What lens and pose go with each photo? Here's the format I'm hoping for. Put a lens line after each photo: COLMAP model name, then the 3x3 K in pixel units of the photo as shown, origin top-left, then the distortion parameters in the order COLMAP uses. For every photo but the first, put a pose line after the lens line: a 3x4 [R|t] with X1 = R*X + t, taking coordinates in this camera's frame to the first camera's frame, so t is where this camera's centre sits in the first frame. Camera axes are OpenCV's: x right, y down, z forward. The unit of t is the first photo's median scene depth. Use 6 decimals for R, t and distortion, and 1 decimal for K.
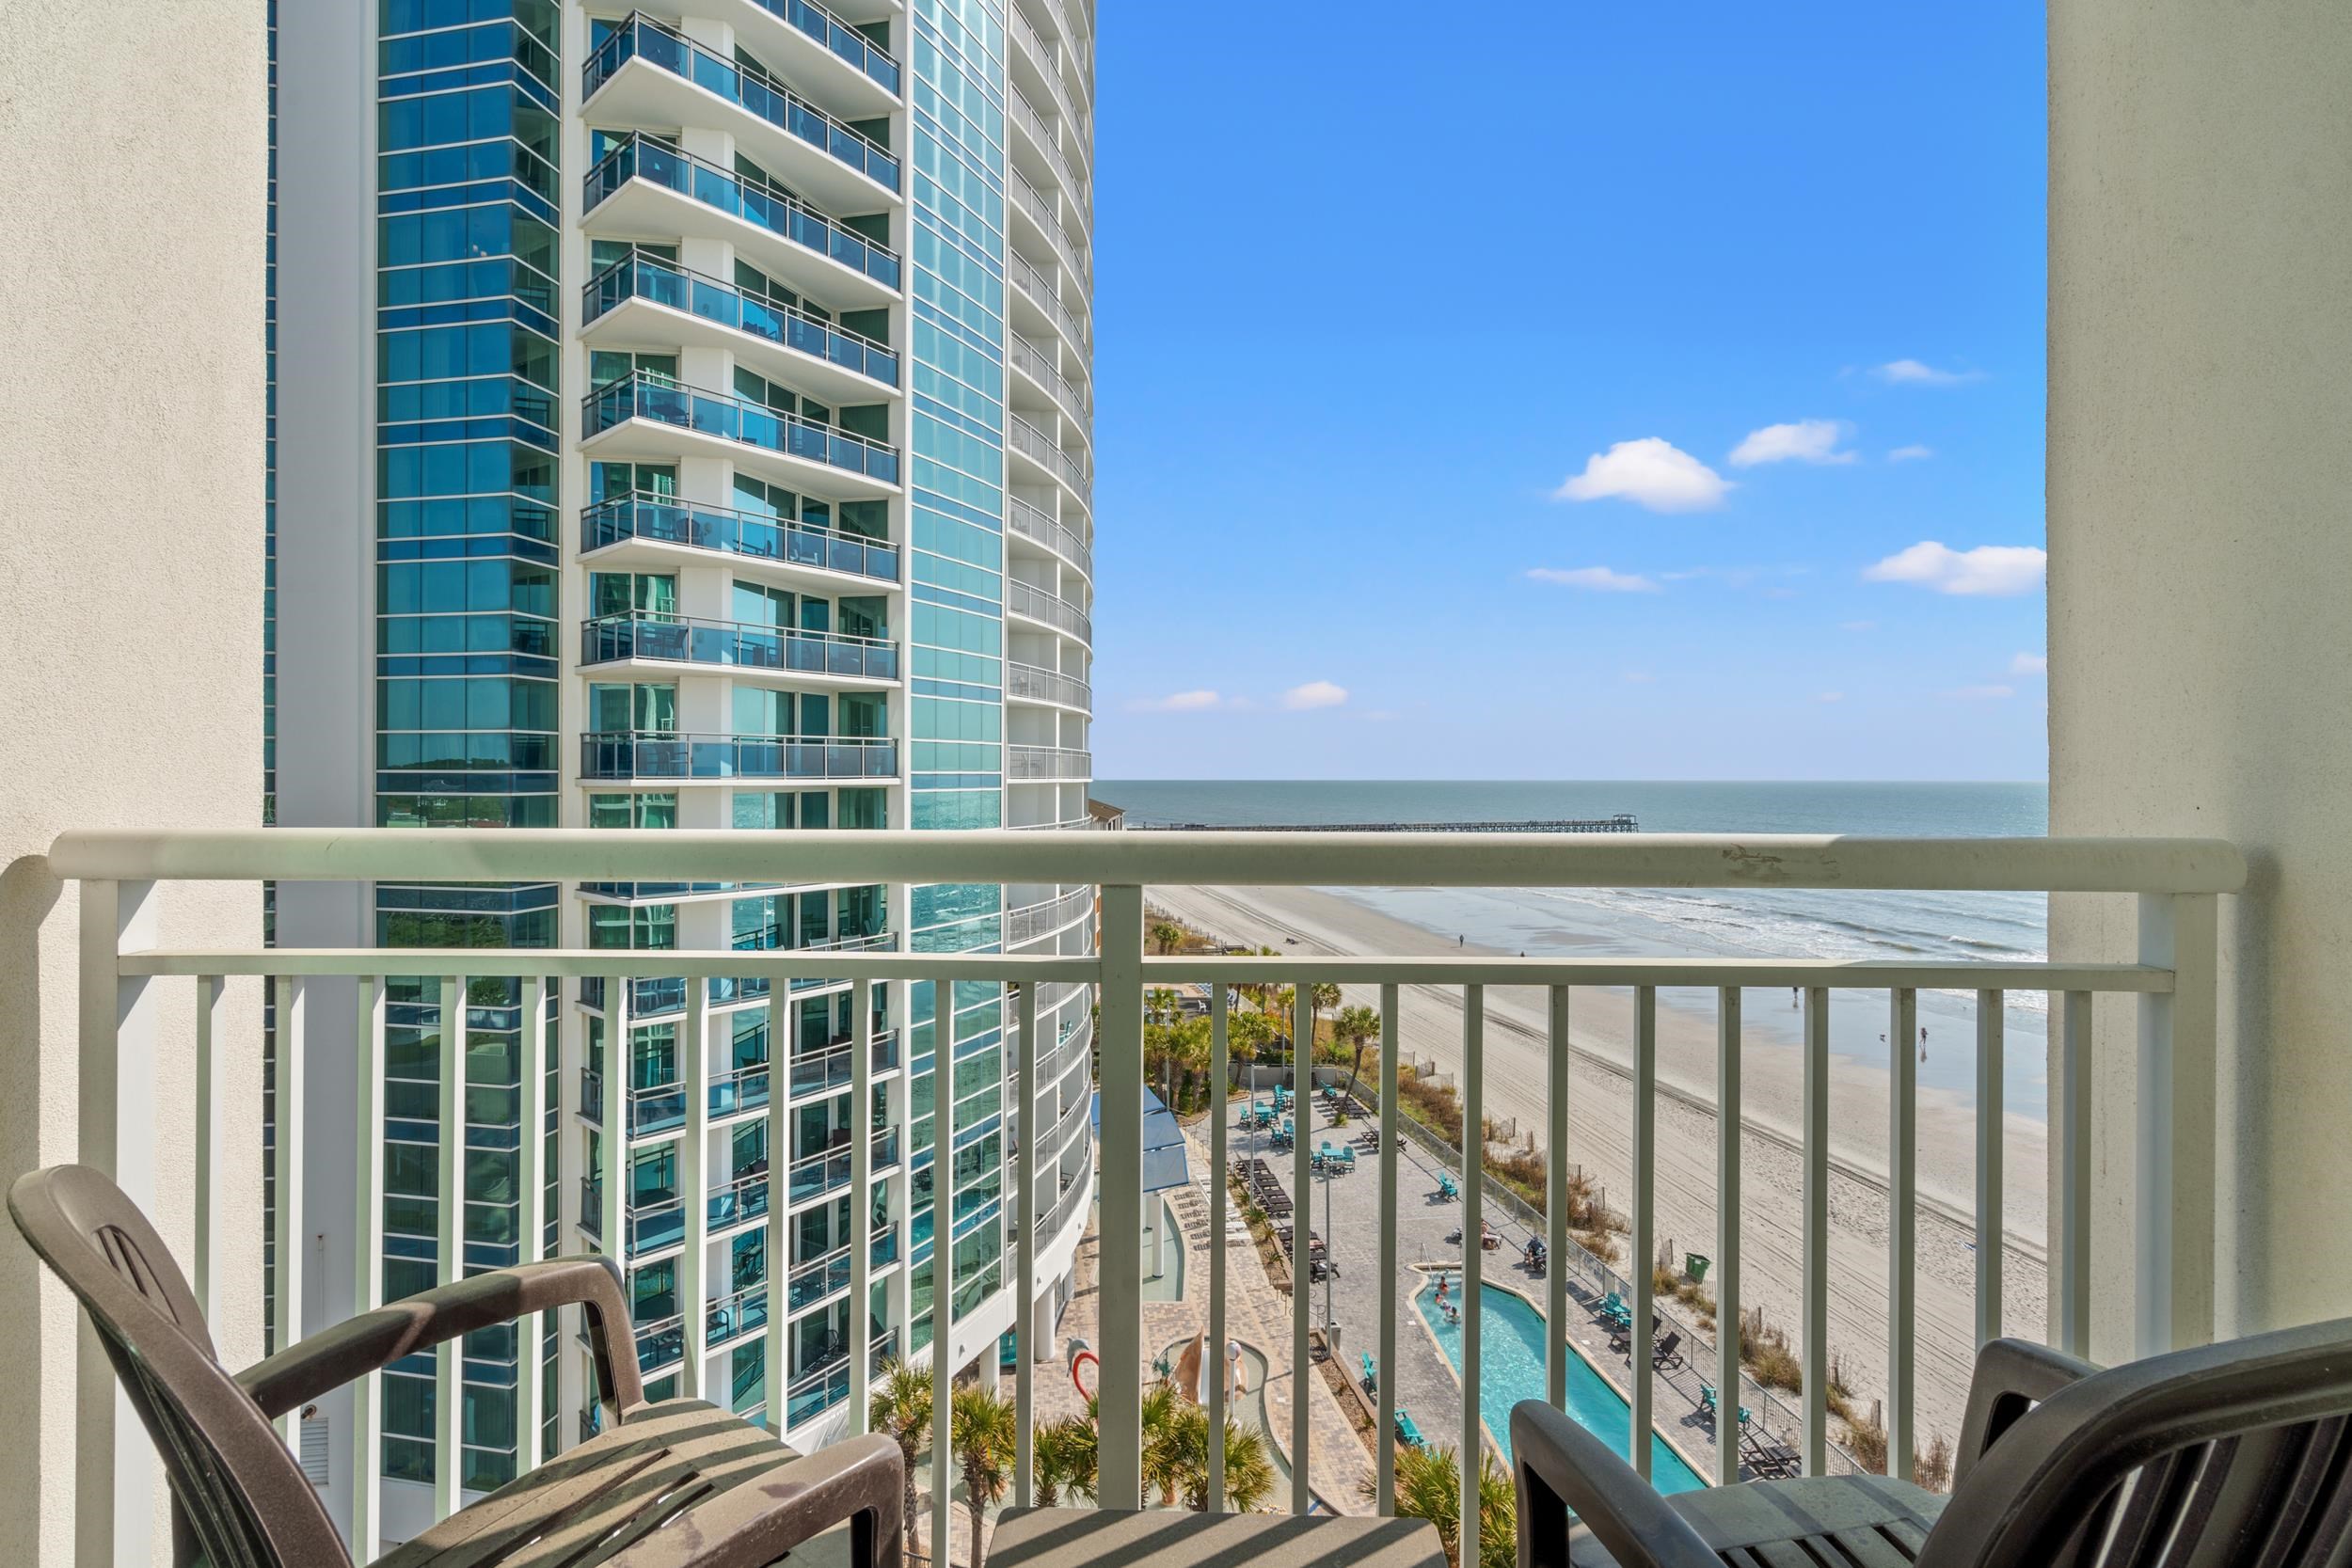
lens RADIAL K [[1072.5, 0, 1173.3], [0, 1072.5, 788.3], [0, 0, 1]] dist [-0.000289, -0.000609]
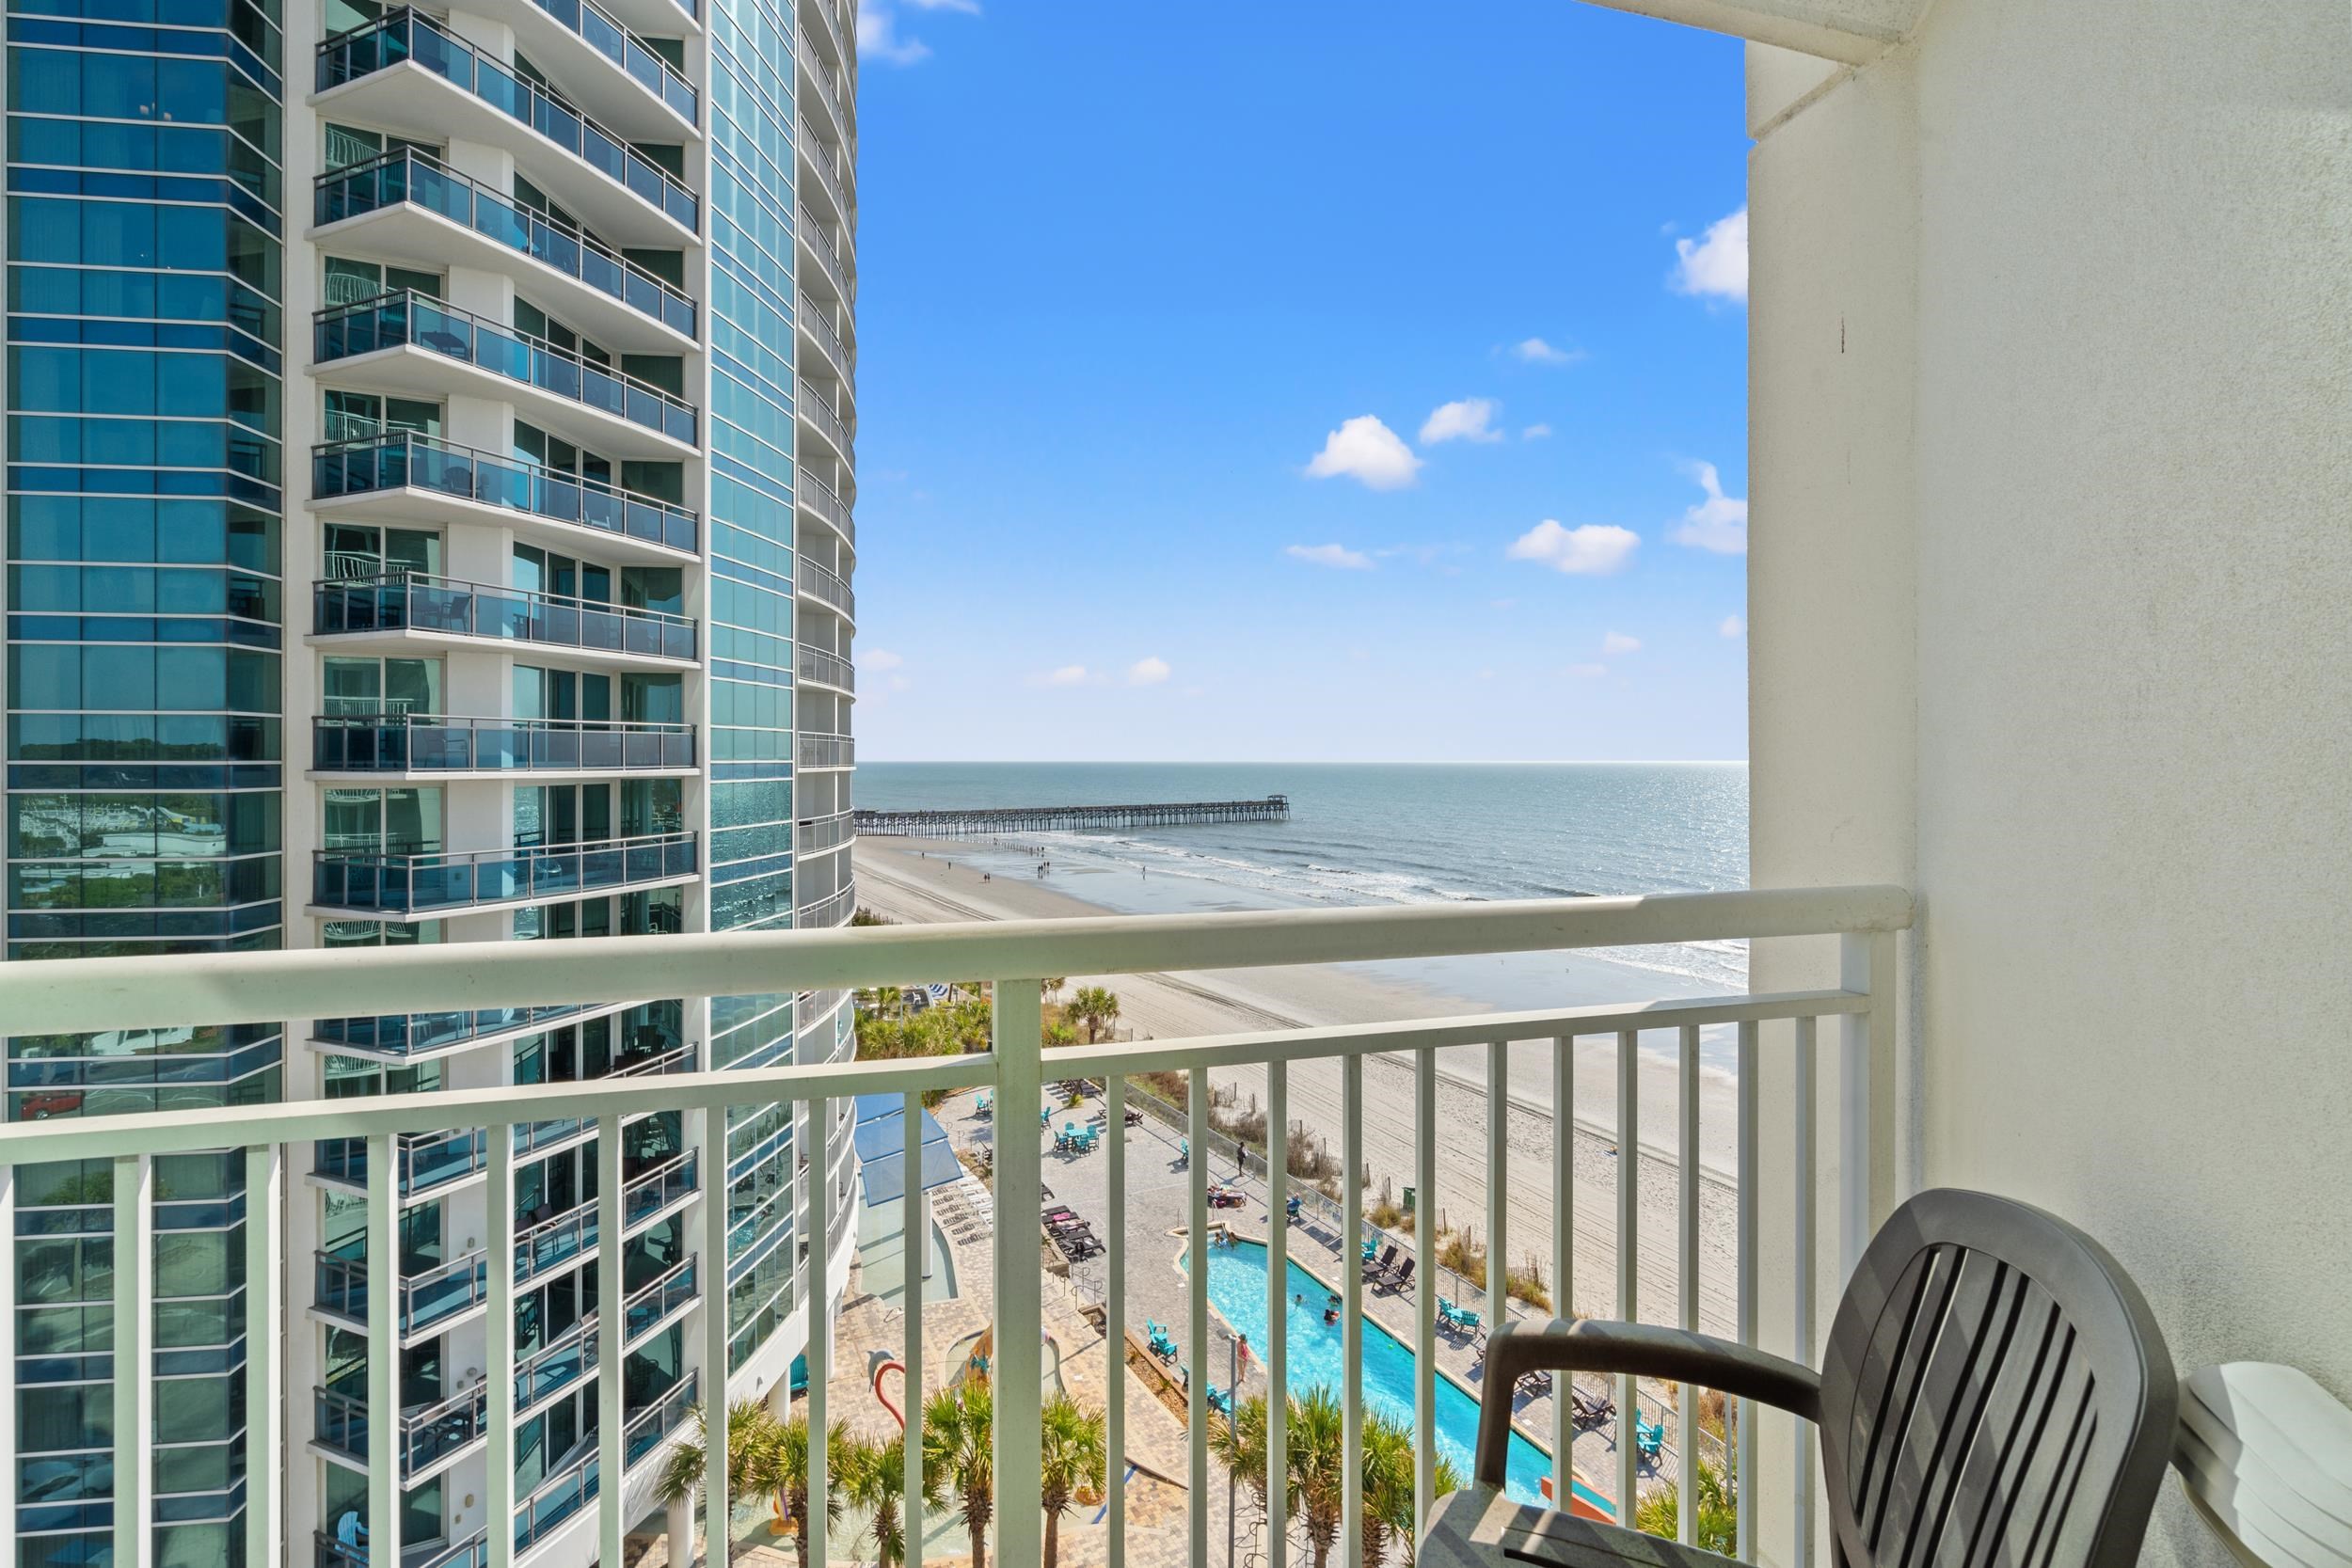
lens RADIAL K [[1074.4, 0, 1176.1], [0, 1074.4, 776.6], [0, 0, 1]] dist [0.001157, 0.000051]
pose [[0.952671, -0.004859, 0.303965, -0.143164], [0.003572, 0.999982, 0.004790, -0.005135], [-0.303983, -0.003477, 0.952671, 0.003619]]
